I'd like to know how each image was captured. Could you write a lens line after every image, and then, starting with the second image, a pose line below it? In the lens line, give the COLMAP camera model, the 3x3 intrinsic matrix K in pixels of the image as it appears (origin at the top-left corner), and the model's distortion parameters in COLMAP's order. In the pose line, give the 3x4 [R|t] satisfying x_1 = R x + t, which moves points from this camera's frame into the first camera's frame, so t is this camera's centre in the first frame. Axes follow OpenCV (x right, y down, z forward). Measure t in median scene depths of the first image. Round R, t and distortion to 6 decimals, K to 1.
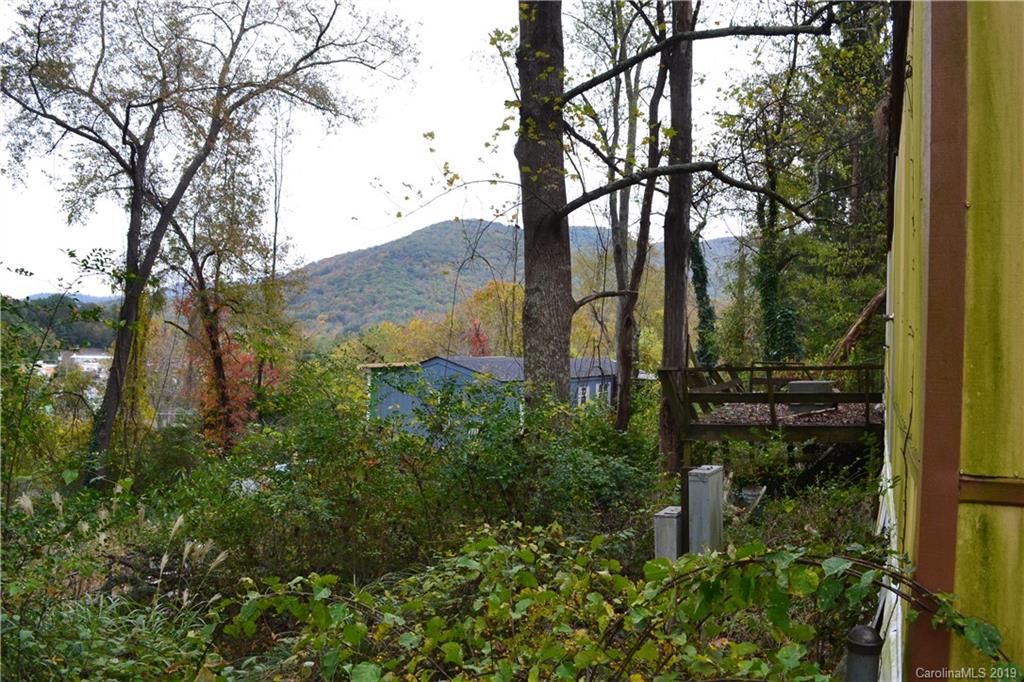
lens RADIAL K [[807.7, 0, 513.7], [0, 807.7, 339.6], [0, 0, 1]] dist [-0.084428, 0.002724]
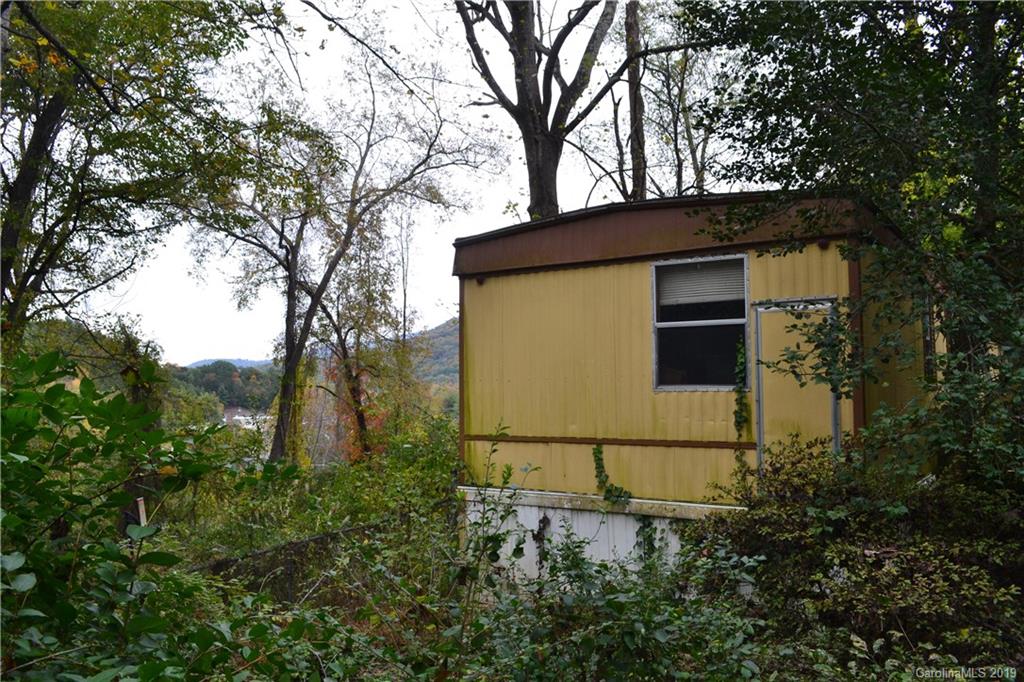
lens RADIAL K [[807.7, 0, 510.8], [0, 807.7, 342.0], [0, 0, 1]] dist [-0.084428, 0.002724]
pose [[0.983299, -0.051907, -0.174438, 0.068303], [0.042011, 0.997317, -0.059956, -0.004140], [0.177082, 0.051627, 0.982841, -0.153866]]
